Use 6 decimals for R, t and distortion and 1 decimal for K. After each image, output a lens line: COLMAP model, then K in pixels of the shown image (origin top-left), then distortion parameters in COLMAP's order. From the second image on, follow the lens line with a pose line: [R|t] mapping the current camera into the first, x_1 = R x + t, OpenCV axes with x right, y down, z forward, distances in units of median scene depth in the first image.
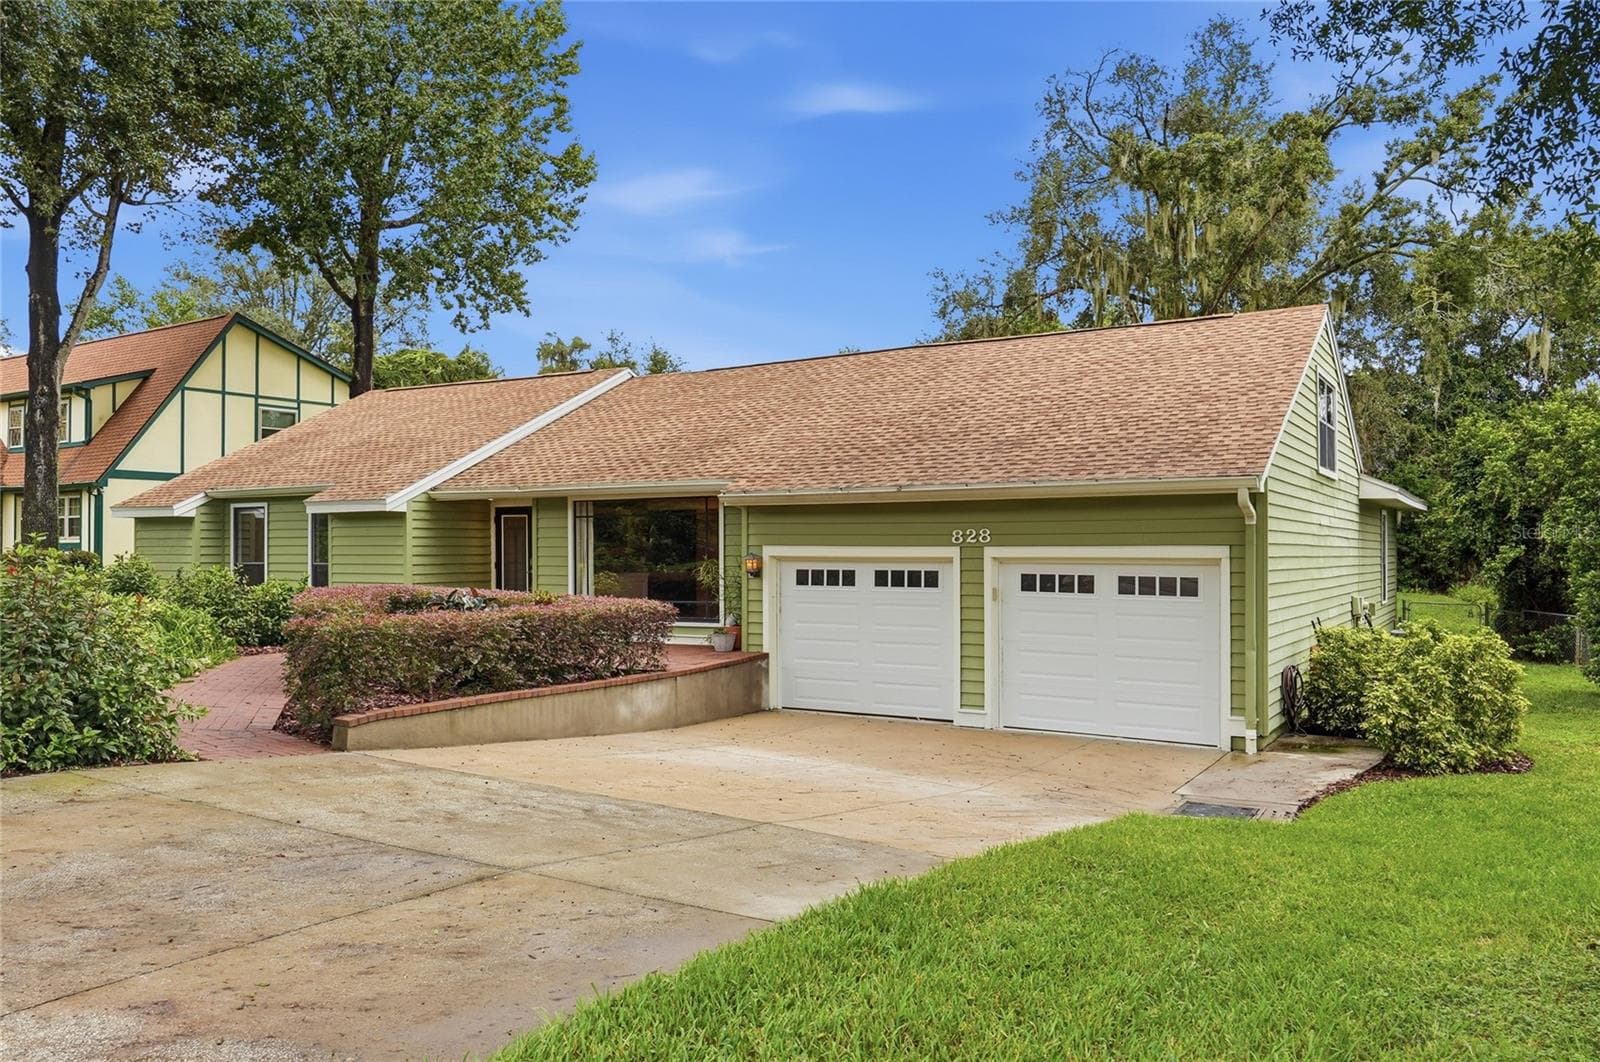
lens RADIAL K [[1217.1, 0, 795.8], [0, 1217.1, 545.0], [0, 0, 1]] dist [0.004076, 0.006002]
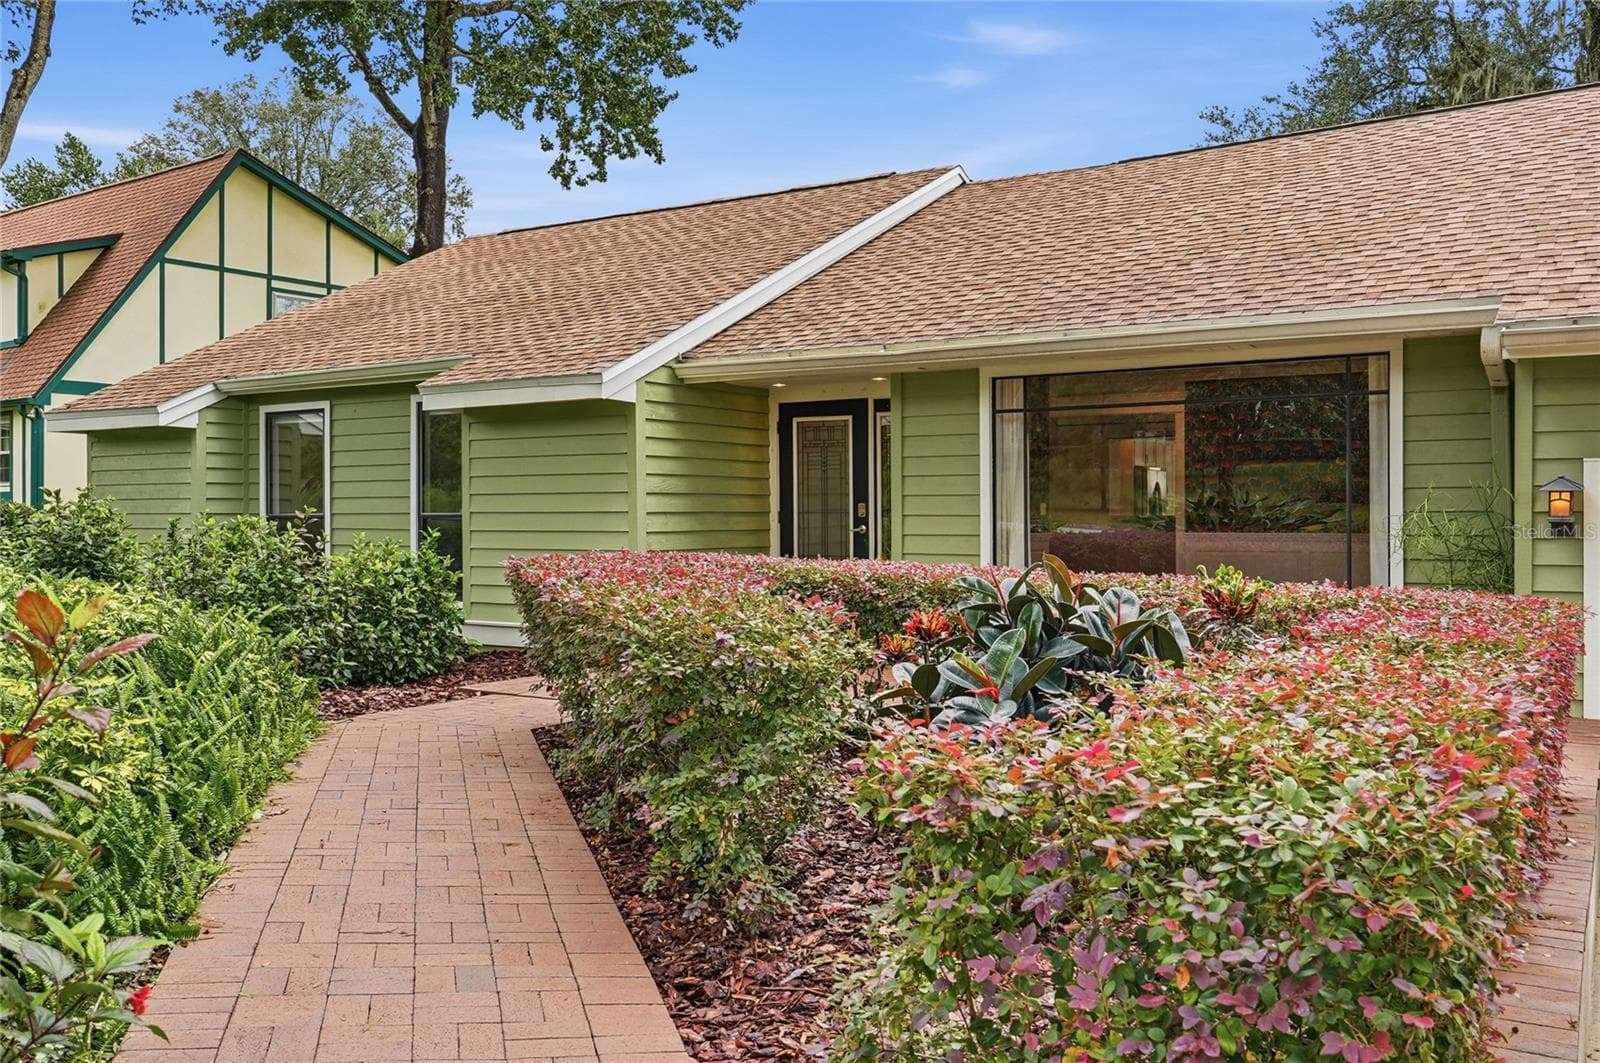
lens RADIAL K [[1387.4, 0, 800.0], [0, 1387.4, 531.5], [0, 0, 1]] dist [0.001453, 0.004102]
pose [[0.999597, 0.001358, -0.028338, -0.142350], [-0.000994, 0.999917, 0.012843, 0.009876], [0.028353, -0.012810, 0.999516, 0.268159]]
